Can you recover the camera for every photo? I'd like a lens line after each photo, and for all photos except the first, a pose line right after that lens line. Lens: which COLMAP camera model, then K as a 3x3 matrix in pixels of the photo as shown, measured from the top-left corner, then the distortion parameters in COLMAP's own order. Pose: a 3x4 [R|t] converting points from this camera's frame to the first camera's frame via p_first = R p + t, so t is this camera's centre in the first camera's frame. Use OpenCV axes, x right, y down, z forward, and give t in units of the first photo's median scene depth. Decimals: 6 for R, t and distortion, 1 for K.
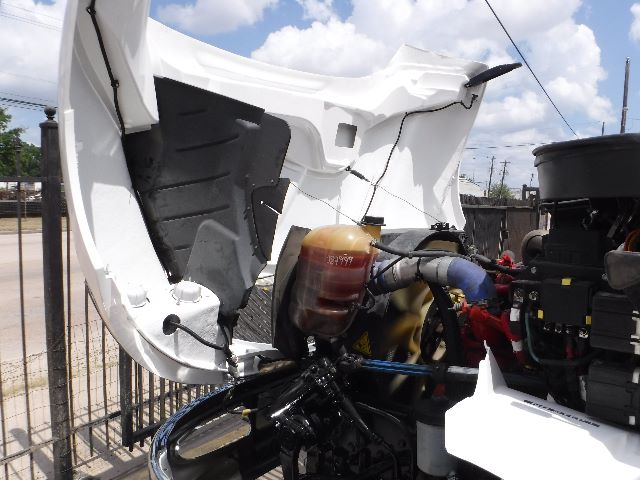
lens RADIAL K [[518.7, 0, 319.1], [0, 518.7, 237.5], [0, 0, 1]] dist [-0.092108, 0.014315]
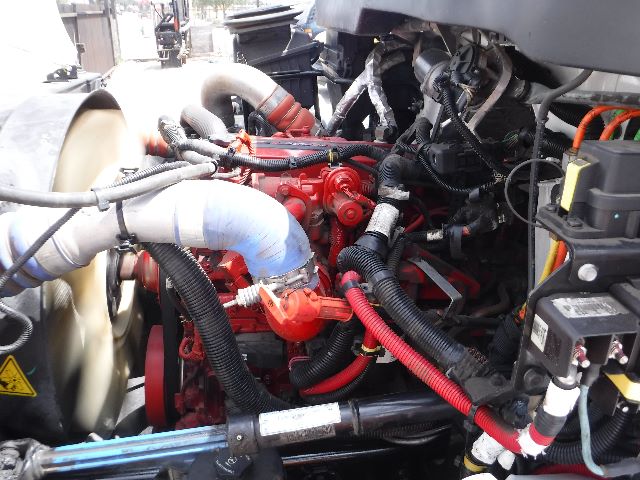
lens RADIAL K [[518.7, 0, 319.1], [0, 518.7, 237.5], [0, 0, 1]] dist [-0.092108, 0.014315]
pose [[0.694115, -0.312538, 0.648479, 0.033054], [0.055799, 0.921483, 0.384389, -0.077697], [-0.717699, -0.230626, 0.657054, 0.611963]]
